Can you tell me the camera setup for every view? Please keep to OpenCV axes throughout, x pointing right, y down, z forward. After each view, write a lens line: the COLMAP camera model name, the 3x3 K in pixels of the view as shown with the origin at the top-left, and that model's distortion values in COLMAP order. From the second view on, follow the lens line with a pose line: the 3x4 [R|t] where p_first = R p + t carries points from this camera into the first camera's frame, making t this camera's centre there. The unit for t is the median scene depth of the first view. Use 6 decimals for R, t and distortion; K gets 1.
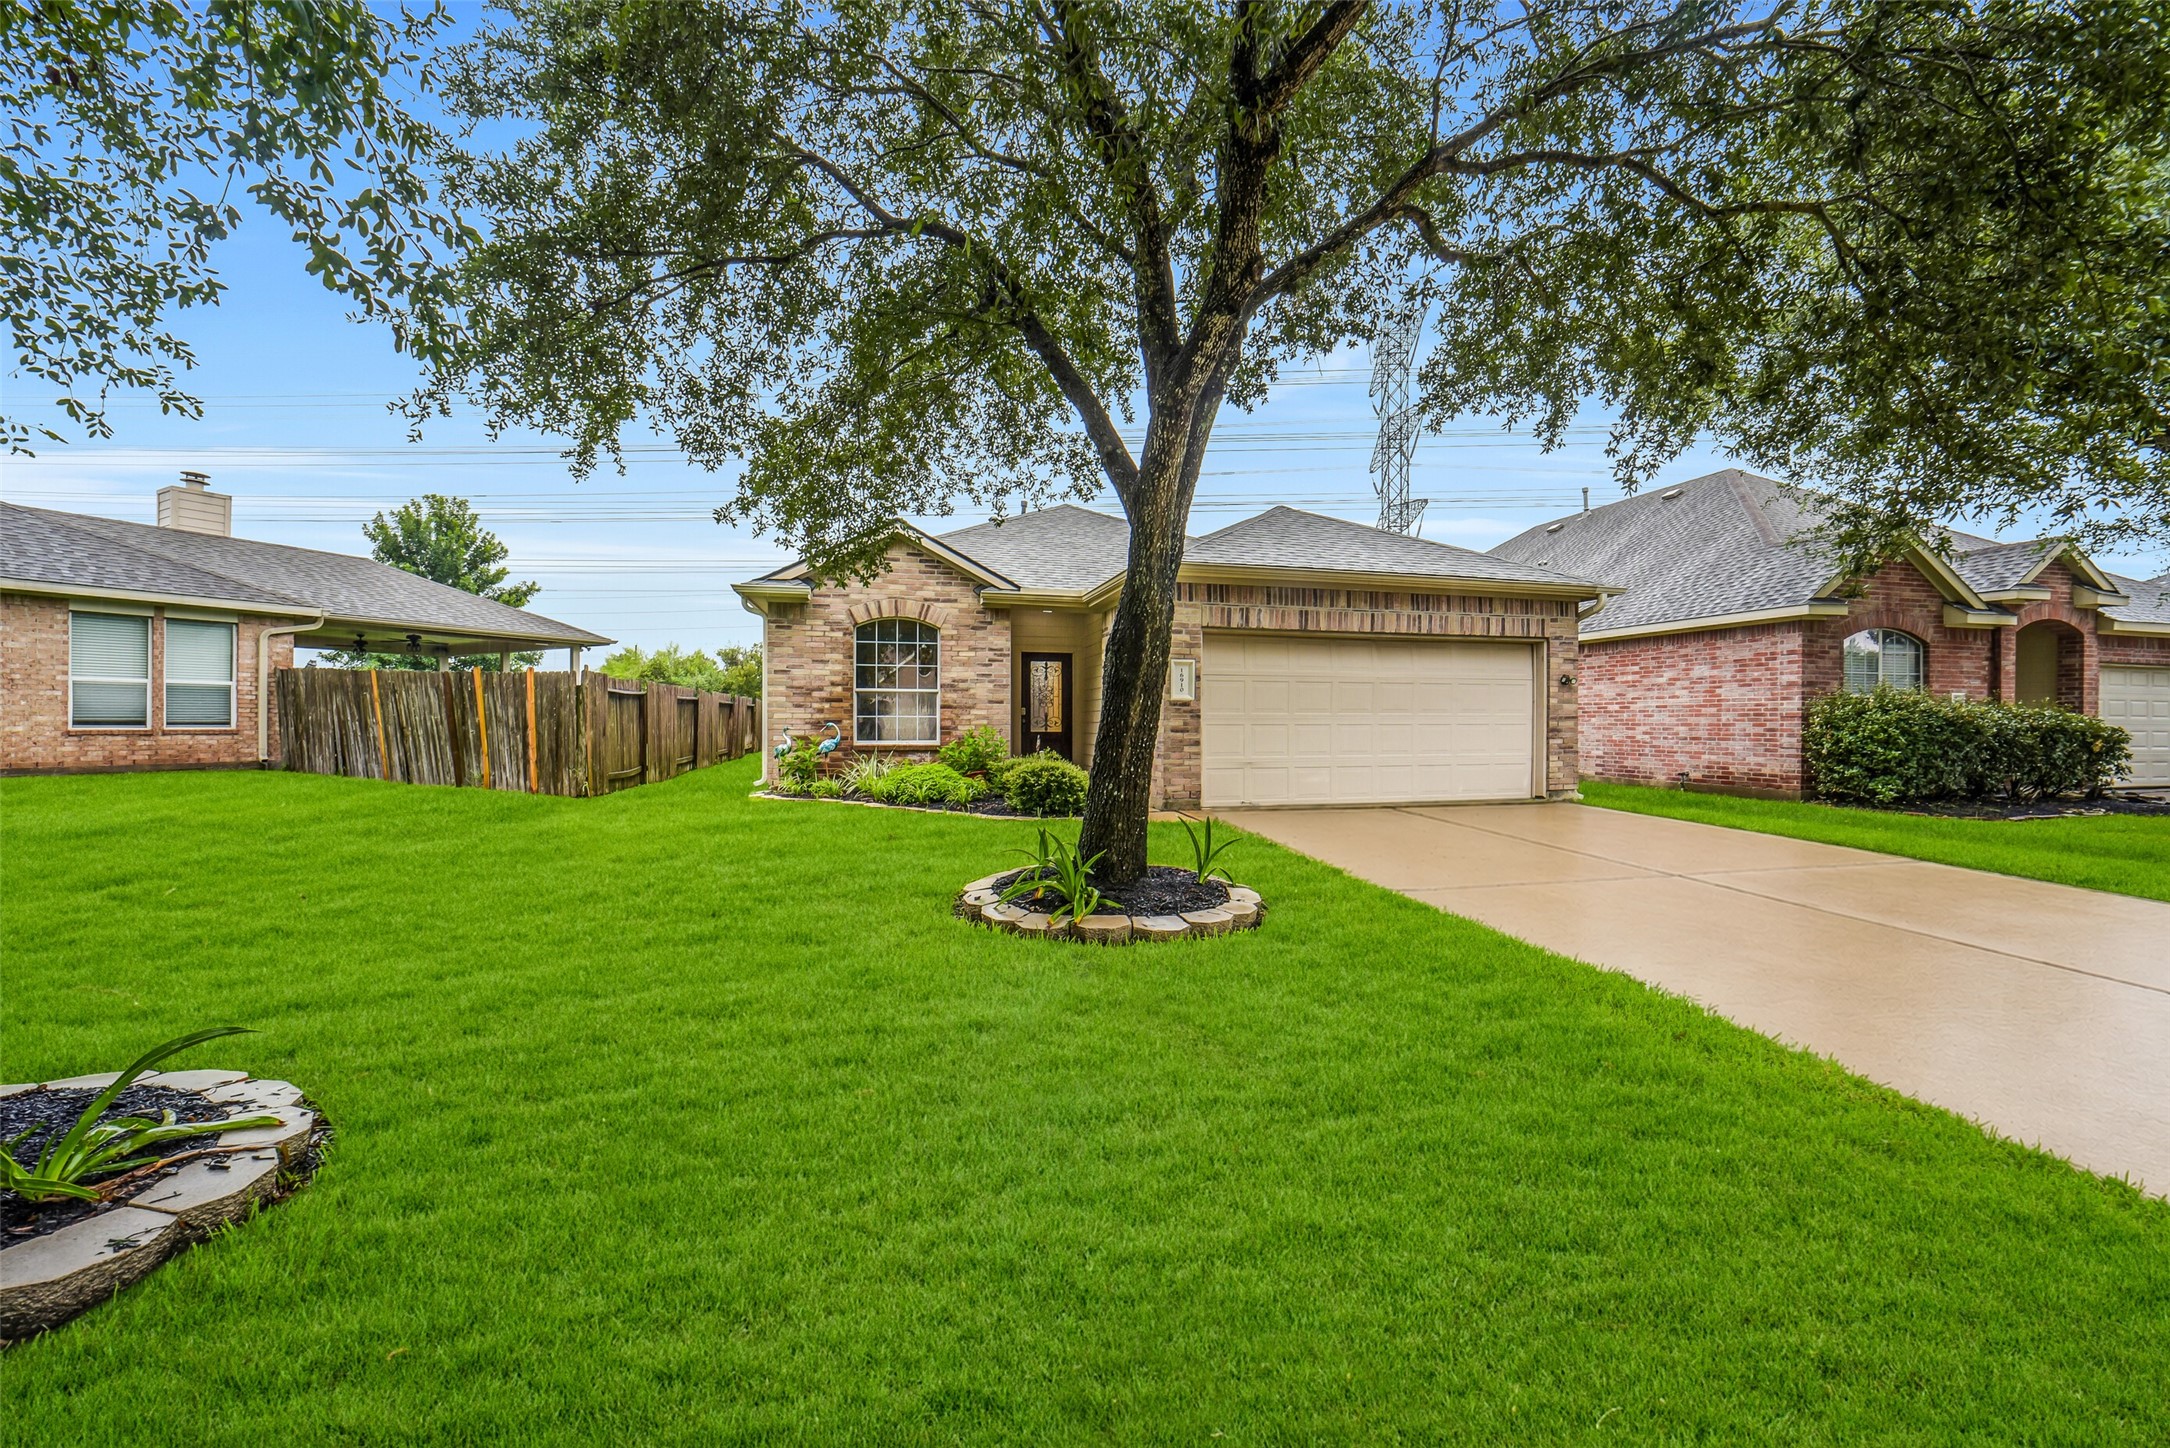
lens RADIAL K [[846.8, 0, 1087.0], [0, 846.8, 713.4], [0, 0, 1]] dist [-0.041531, 0.010878]
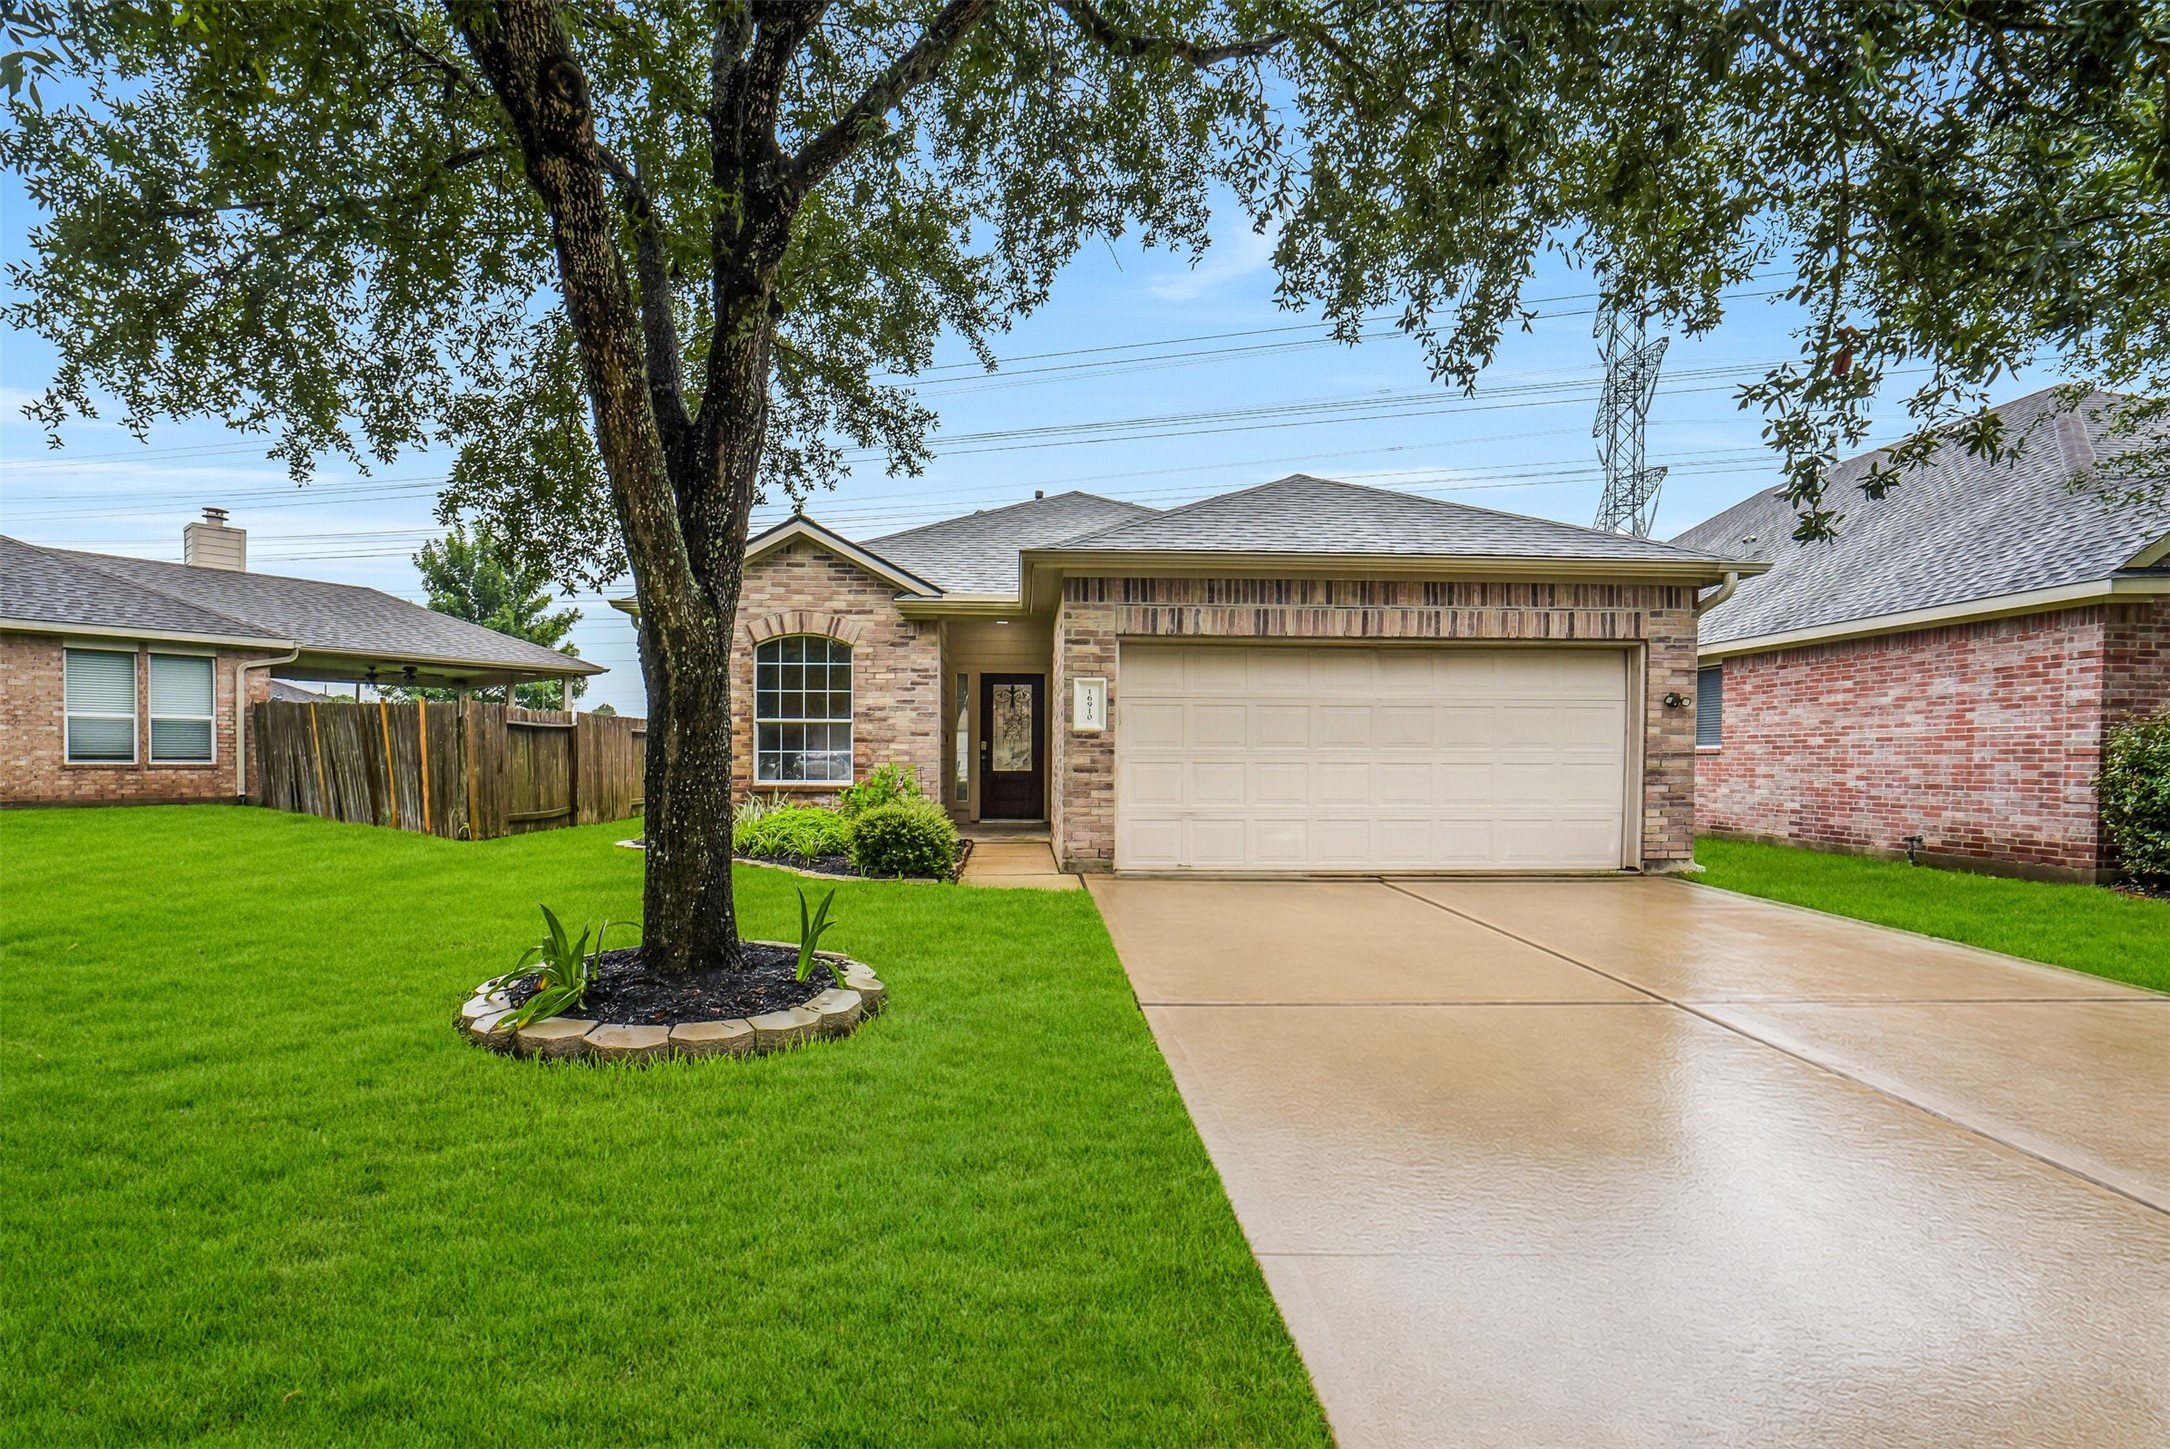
lens RADIAL K [[982.9, 0, 1020.5], [0, 982.9, 775.2], [0, 0, 1]] dist [-0.037413, 0.008423]
pose [[0.975467, 0.006705, -0.220043, 0.202486], [-0.000799, 0.999637, 0.026919, 0.000750], [0.220144, -0.026083, 0.975119, 0.090624]]
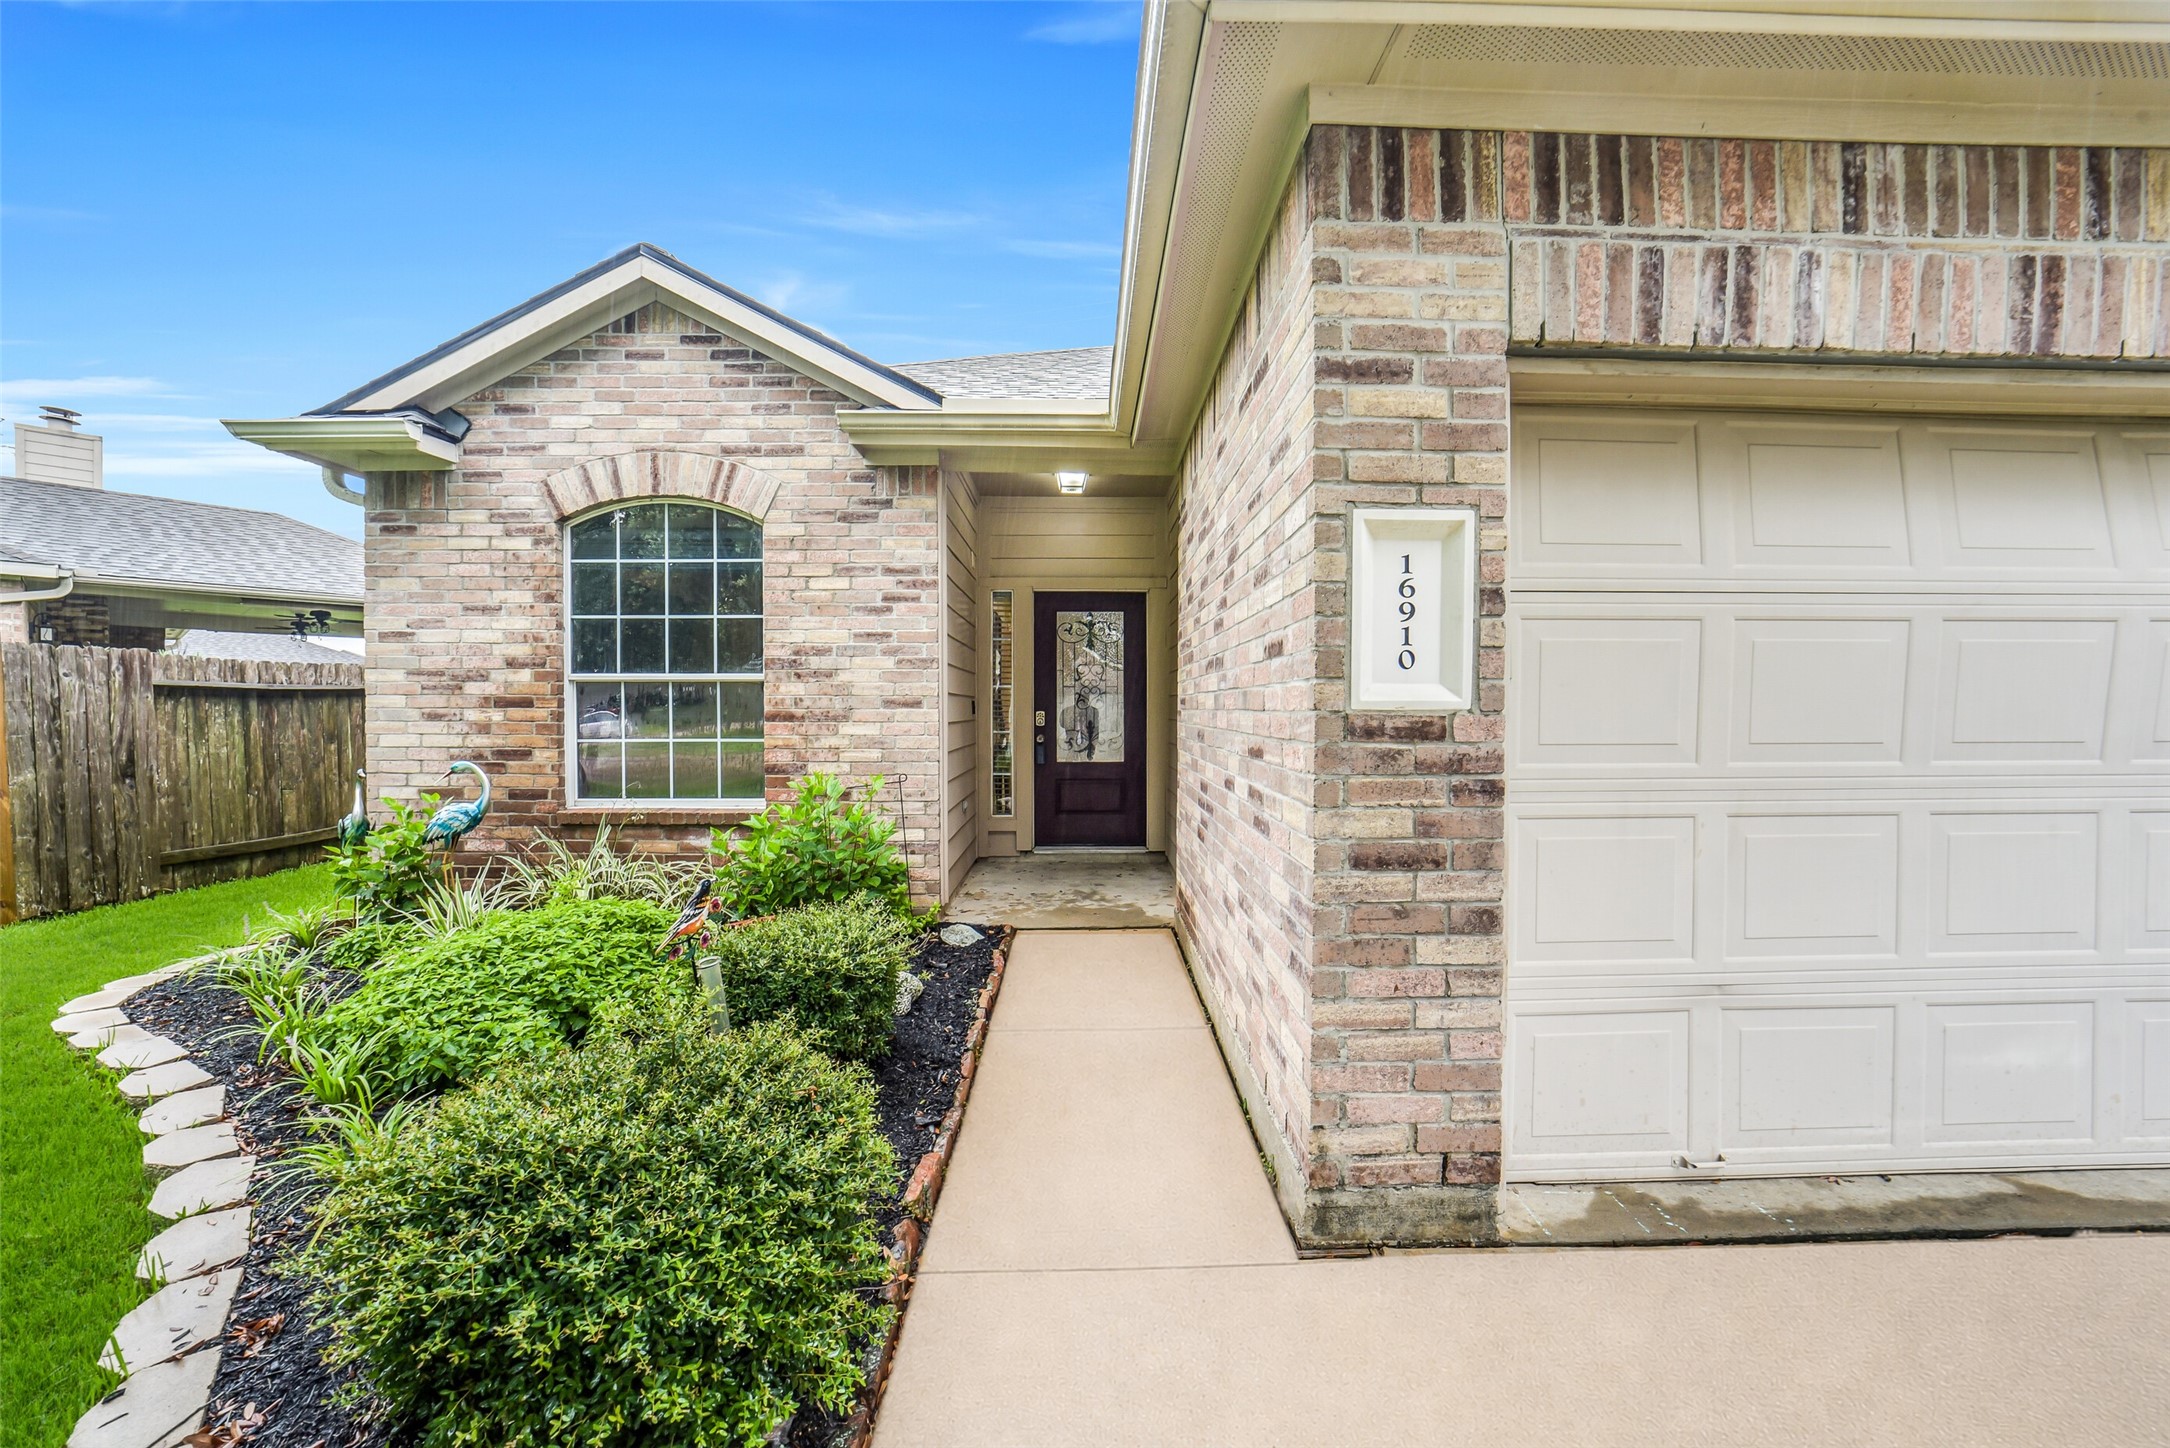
lens RADIAL K [[870.2, 0, 1091.5], [0, 870.2, 716.3], [0, 0, 1]] dist [-0.036458, 0.008630]
pose [[0.976531, -0.001108, -0.215372, 0.067357], [0.005448, 0.999794, 0.019559, -0.015245], [0.215306, -0.020274, 0.976336, 0.635645]]
